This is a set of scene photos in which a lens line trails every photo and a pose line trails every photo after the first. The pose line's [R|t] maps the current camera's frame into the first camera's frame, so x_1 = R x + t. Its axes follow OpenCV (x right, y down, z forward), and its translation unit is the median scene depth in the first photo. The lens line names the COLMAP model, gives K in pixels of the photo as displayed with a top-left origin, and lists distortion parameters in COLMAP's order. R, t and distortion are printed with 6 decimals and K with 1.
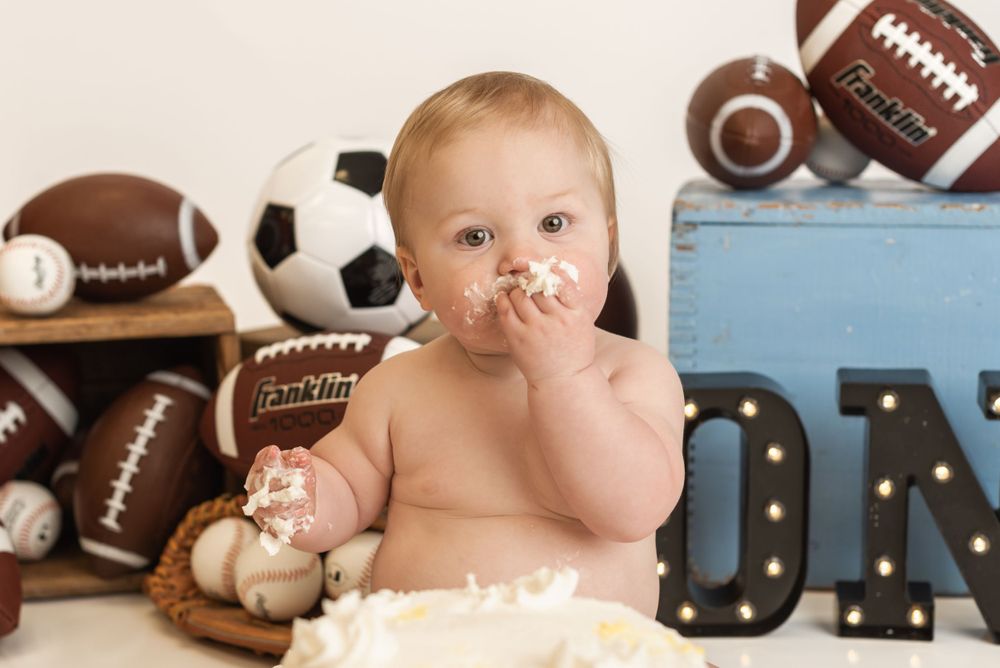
lens RADIAL K [[1421.2, 0, 500.0], [0, 1421.2, 334.0], [0, 0, 1]] dist [0.011556, 0.015481]
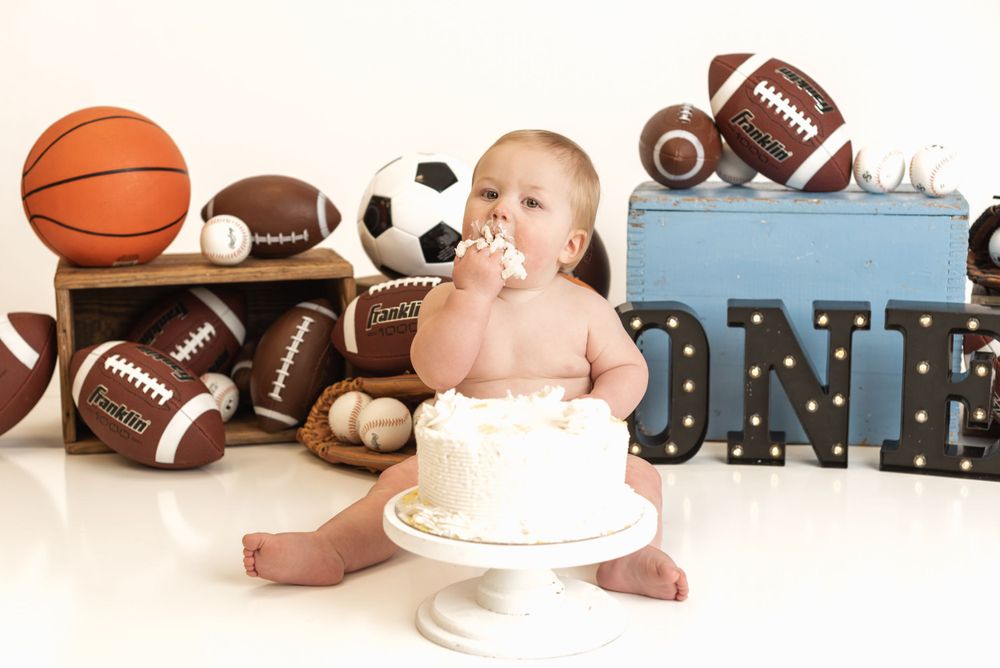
lens RADIAL K [[1475.7, 0, 546.9], [0, 1475.7, 332.8], [0, 0, 1]] dist [0.005045, 0.053672]
pose [[0.999632, 0.004249, 0.026789, -0.015032], [-0.004306, 0.999989, 0.002056, 0.057709], [-0.026780, -0.002170, 0.999639, -0.661066]]
